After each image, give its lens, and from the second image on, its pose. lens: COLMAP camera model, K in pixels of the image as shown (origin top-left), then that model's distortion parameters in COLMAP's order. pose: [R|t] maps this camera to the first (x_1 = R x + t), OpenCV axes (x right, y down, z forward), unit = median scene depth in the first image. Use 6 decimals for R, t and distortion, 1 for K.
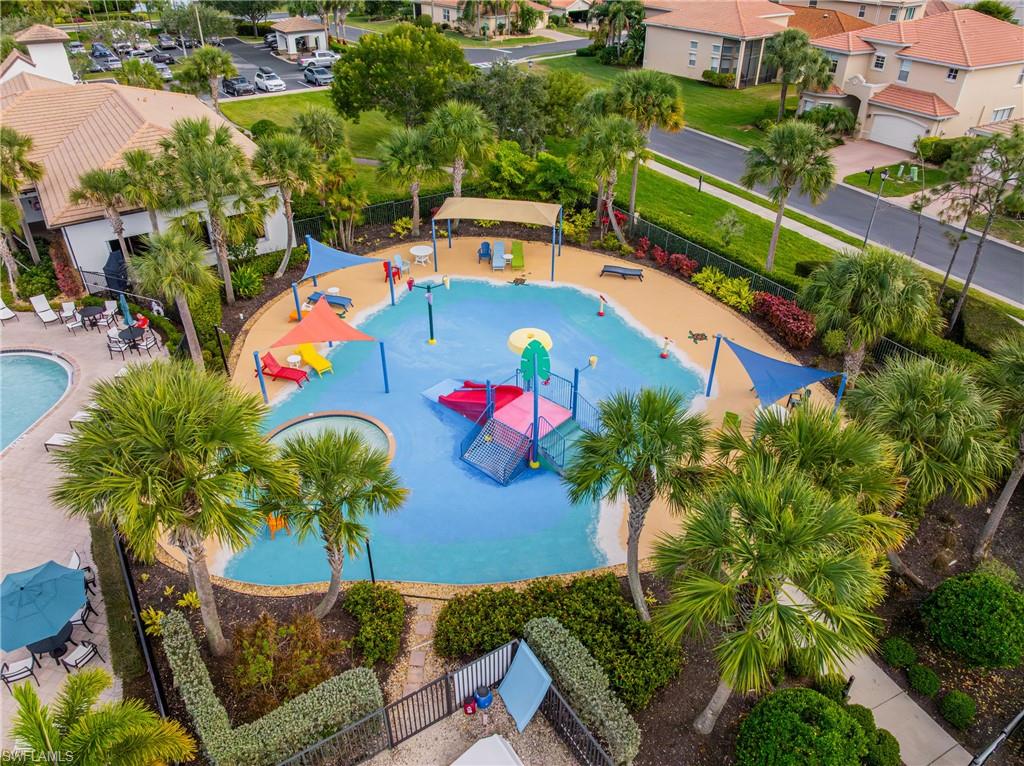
lens RADIAL K [[715.9, 0, 512.0], [0, 715.9, 383.0], [0, 0, 1]] dist [-0.033136, -0.002383]
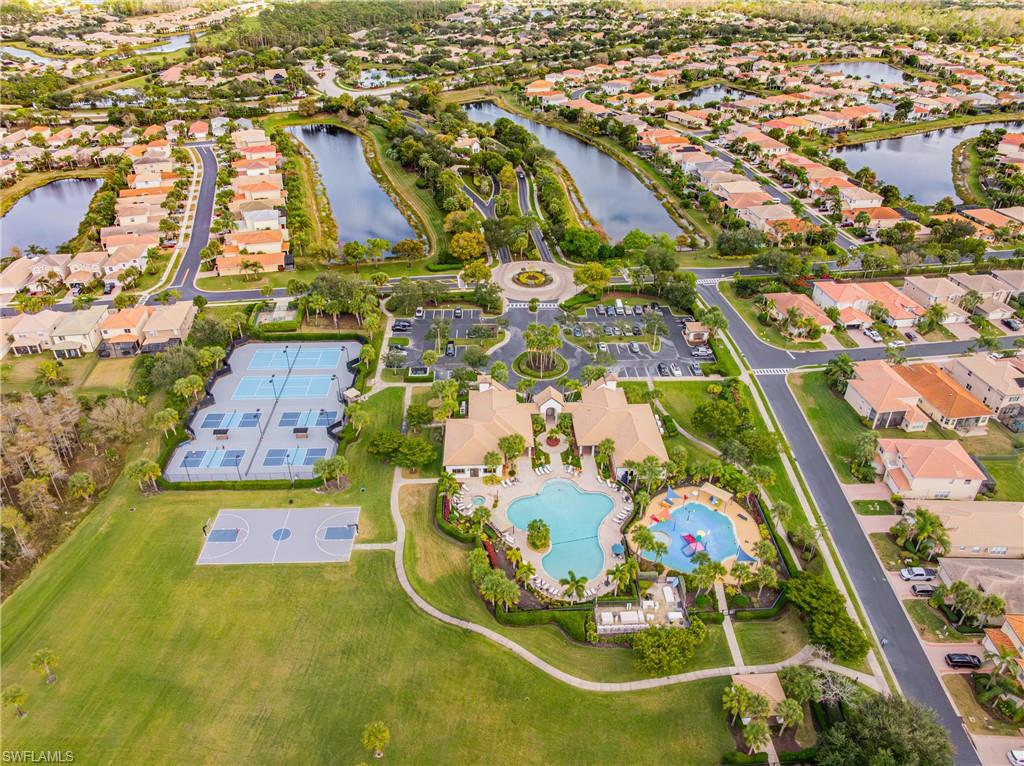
lens RADIAL K [[715.9, 0, 512.0], [0, 715.9, 383.0], [0, 0, 1]] dist [-0.033136, -0.002383]
pose [[0.853909, 0.271262, -0.444135, 0.741782], [-0.282791, 0.958280, 0.041578, -0.807396], [0.436884, 0.090094, 0.894995, -3.789266]]
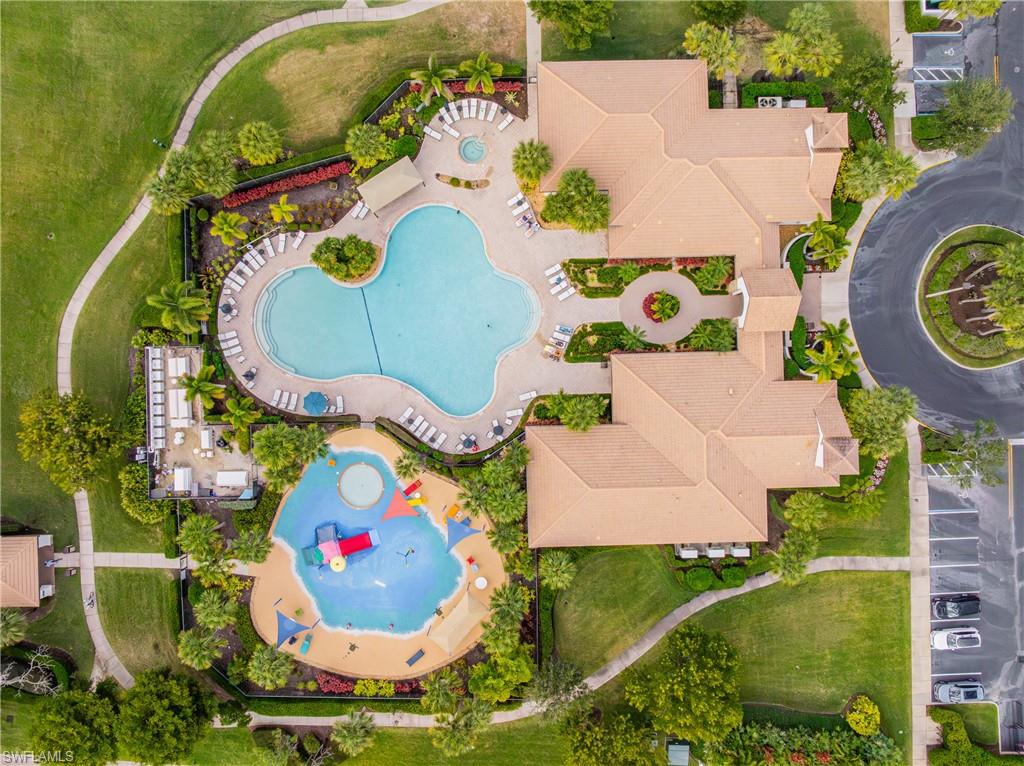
lens RADIAL K [[715.9, 0, 512.0], [0, 715.9, 383.0], [0, 0, 1]] dist [-0.033136, -0.002383]
pose [[-0.531678, 0.846776, -0.017001, -0.756695], [-0.472580, -0.279949, 0.835641, -2.140578], [0.702841, 0.452327, 0.549012, -0.333505]]
